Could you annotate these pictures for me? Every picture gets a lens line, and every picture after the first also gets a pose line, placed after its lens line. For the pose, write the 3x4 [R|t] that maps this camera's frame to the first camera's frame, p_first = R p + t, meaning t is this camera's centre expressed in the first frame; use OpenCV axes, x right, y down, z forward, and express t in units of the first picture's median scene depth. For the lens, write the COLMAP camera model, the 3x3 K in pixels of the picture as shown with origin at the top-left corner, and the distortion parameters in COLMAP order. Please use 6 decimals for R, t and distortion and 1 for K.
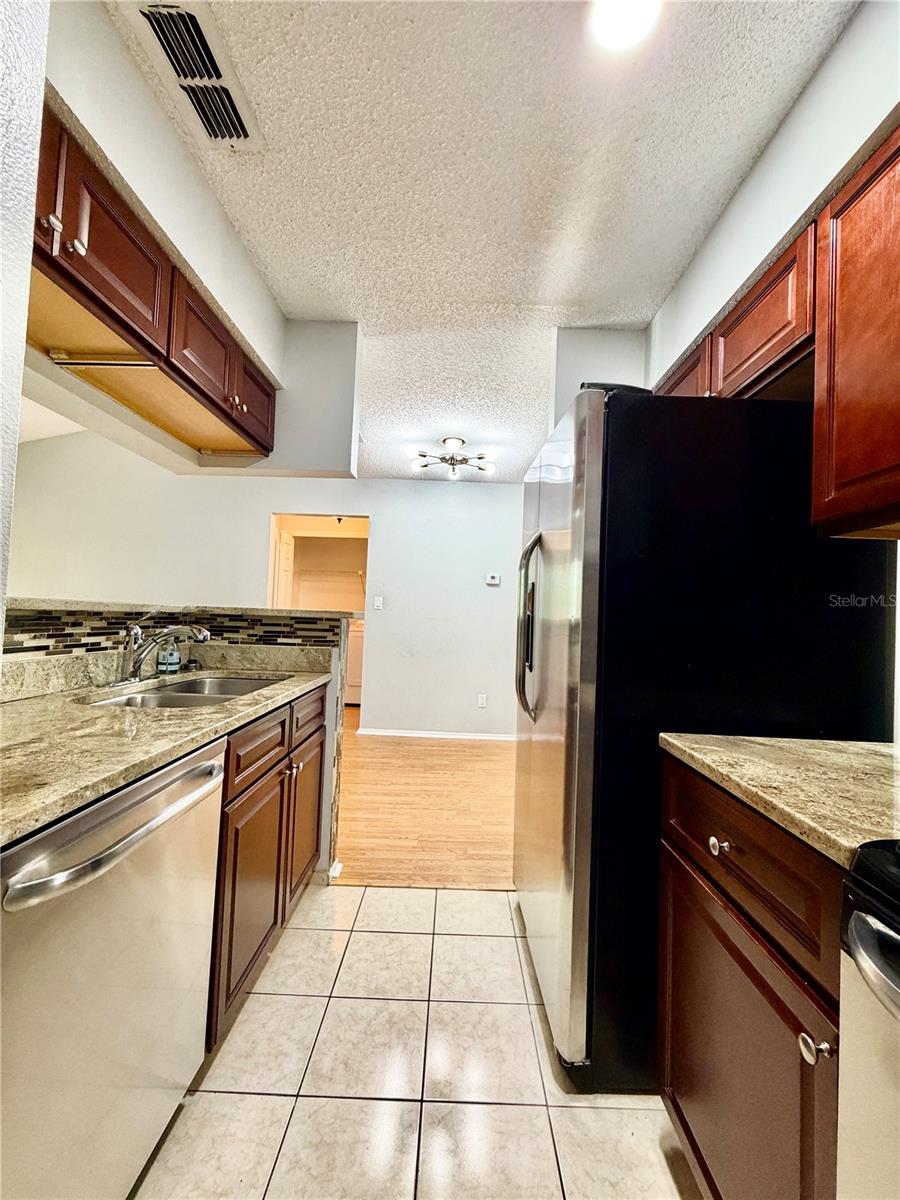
lens RADIAL K [[477.4, 0, 450.8], [0, 477.4, 596.7], [0, 0, 1]] dist [-0.001055, -0.001017]
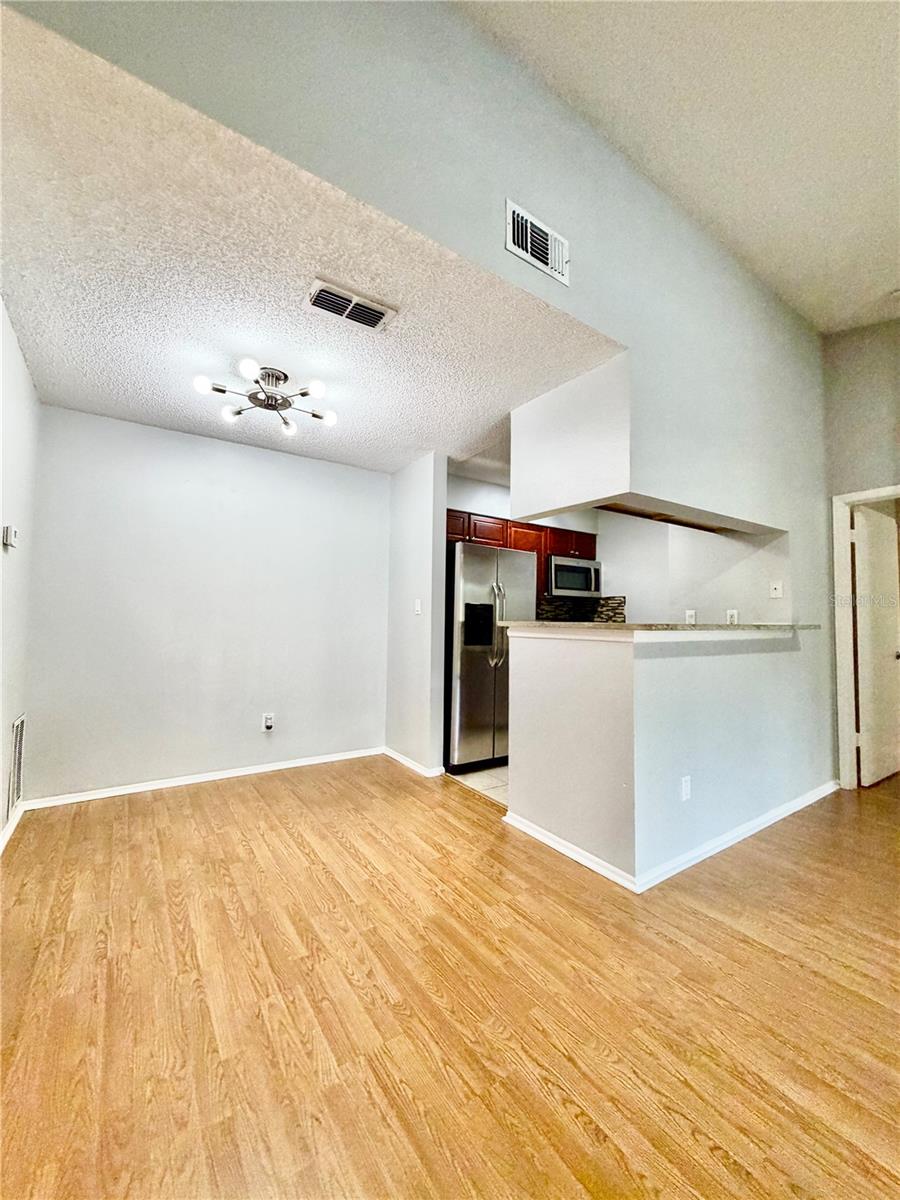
lens RADIAL K [[478.5, 0, 450.8], [0, 478.5, 598.5], [0, 0, 1]] dist [-0.002075, -0.000134]
pose [[-0.567723, -0.011874, 0.823134, -1.581104], [-0.069816, 0.996988, -0.033771, 0.032107], [-0.820254, -0.076640, -0.566842, 2.484572]]
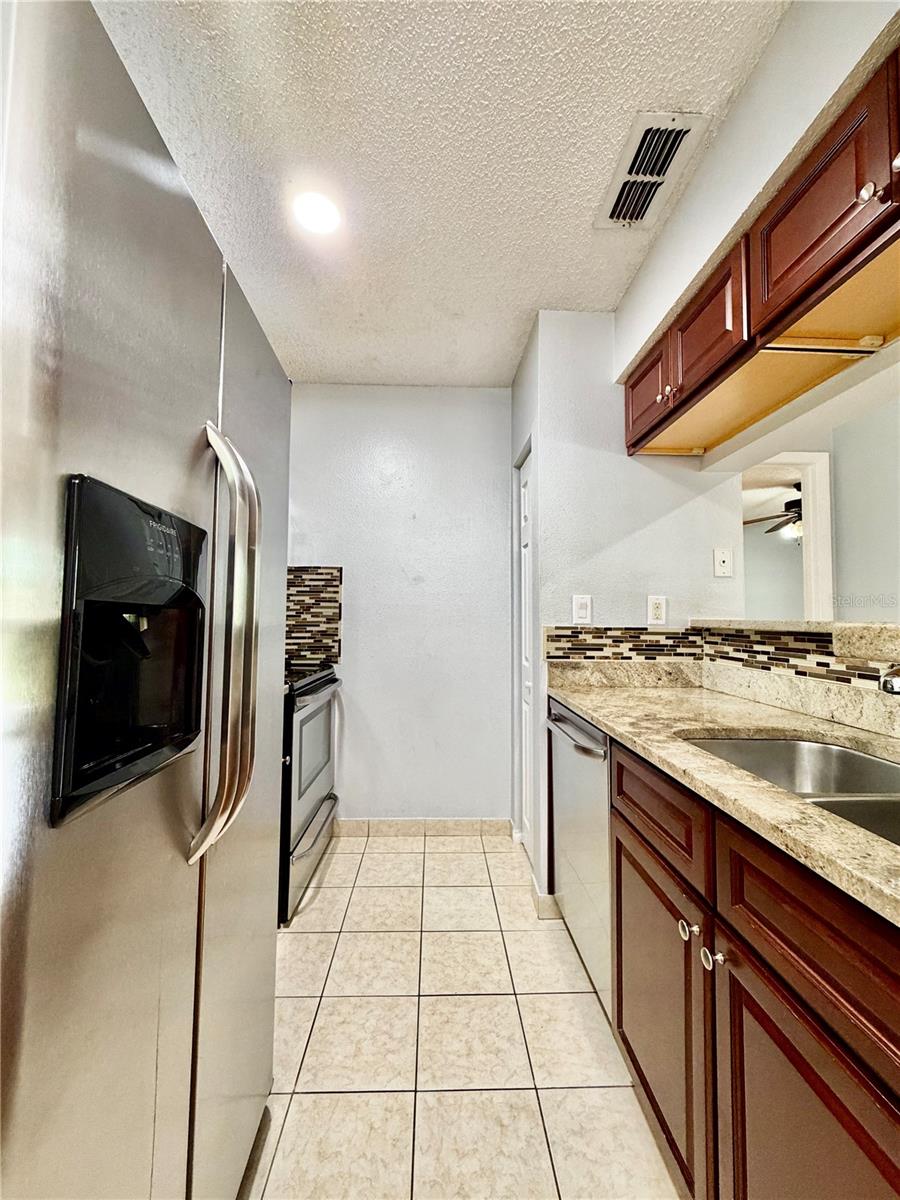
lens RADIAL K [[477.4, 0, 450.8], [0, 477.4, 596.7], [0, 0, 1]] dist [-0.001055, -0.001017]
pose [[-0.997820, -0.051805, -0.040881, -0.024127], [-0.047908, 0.994686, -0.091133, 0.060901], [0.045385, -0.088976, -0.994999, 1.442027]]
